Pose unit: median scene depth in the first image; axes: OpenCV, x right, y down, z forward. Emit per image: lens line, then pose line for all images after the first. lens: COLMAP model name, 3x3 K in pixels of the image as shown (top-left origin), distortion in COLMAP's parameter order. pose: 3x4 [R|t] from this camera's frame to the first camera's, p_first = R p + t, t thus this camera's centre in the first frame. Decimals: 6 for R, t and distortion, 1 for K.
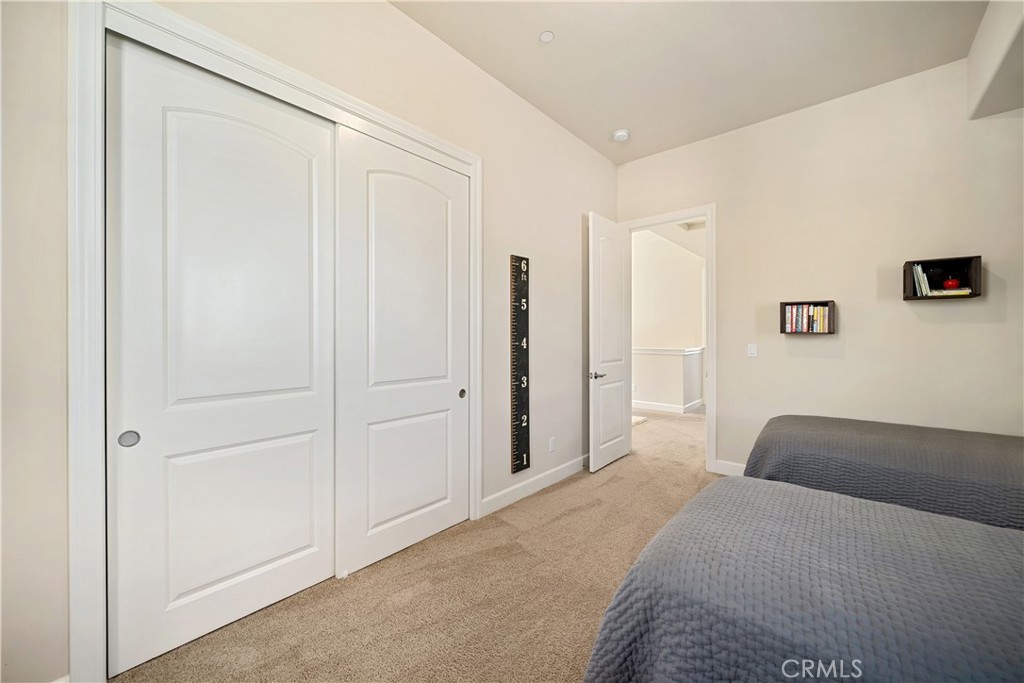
lens RADIAL K [[395.3, 0, 512.3], [0, 395.3, 338.3], [0, 0, 1]] dist [0.000335, 0.000526]
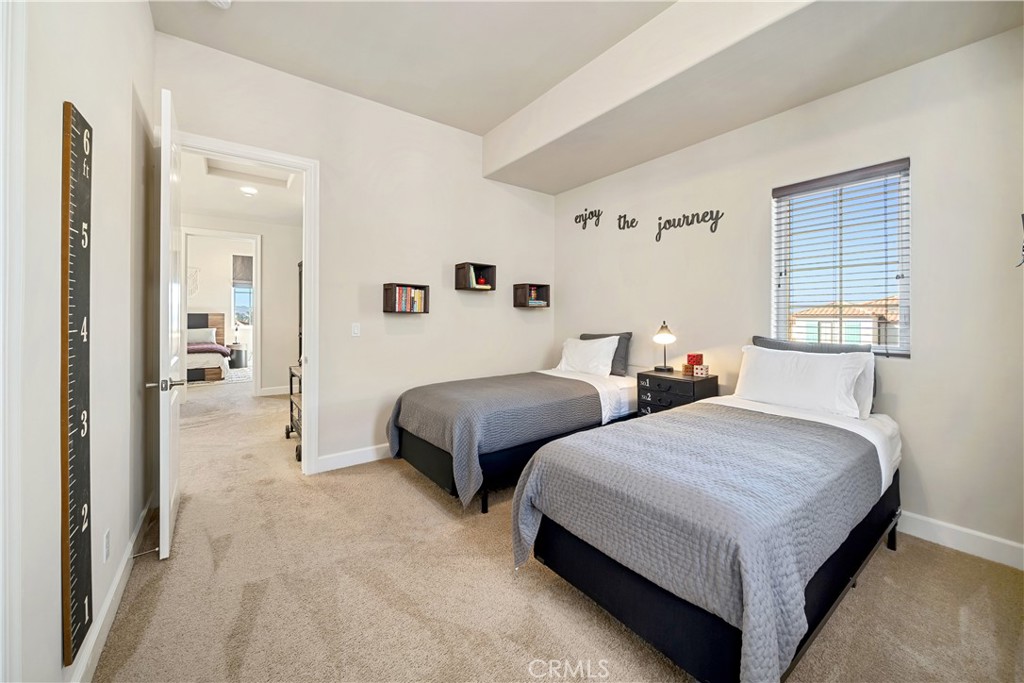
lens RADIAL K [[388.6, 0, 516.0], [0, 388.6, 317.7], [0, 0, 1]] dist [-0.001121, -0.000036]
pose [[0.201816, -0.002517, 0.979420, -0.276859], [0.002226, 0.999995, 0.002112, -0.000244], [-0.979421, 0.001754, 0.201821, 0.482627]]
